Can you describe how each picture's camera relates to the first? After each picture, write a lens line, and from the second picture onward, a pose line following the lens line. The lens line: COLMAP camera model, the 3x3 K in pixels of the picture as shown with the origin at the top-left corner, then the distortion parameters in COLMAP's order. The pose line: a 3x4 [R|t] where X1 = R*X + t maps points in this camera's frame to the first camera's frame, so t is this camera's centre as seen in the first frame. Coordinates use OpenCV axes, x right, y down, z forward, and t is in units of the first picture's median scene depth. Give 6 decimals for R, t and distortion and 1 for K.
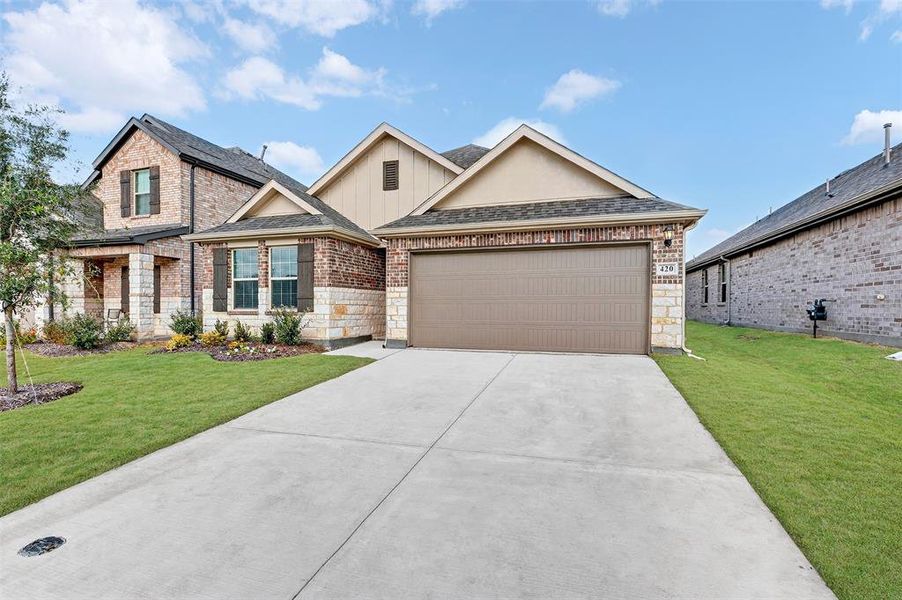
lens RADIAL K [[360.6, 0, 451.0], [0, 360.6, 300.0], [0, 0, 1]] dist [-0.002806, -0.000185]
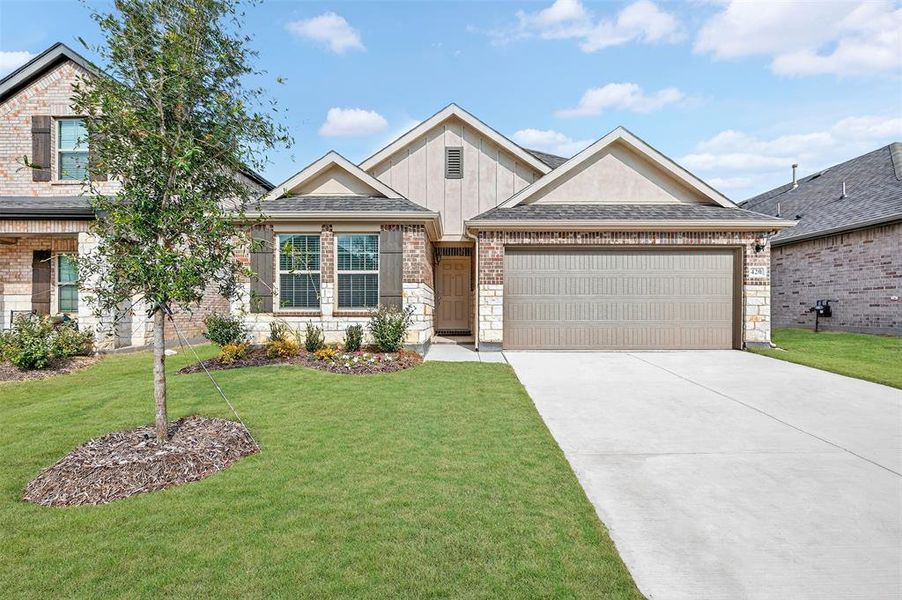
lens RADIAL K [[361.7, 0, 455.0], [0, 361.7, 301.4], [0, 0, 1]] dist [0.000427, -0.000156]
pose [[0.962275, 0.004345, 0.272044, -0.491372], [-0.003921, 0.999990, -0.002104, 0.008938], [-0.272051, 0.000958, 0.962282, 0.139224]]
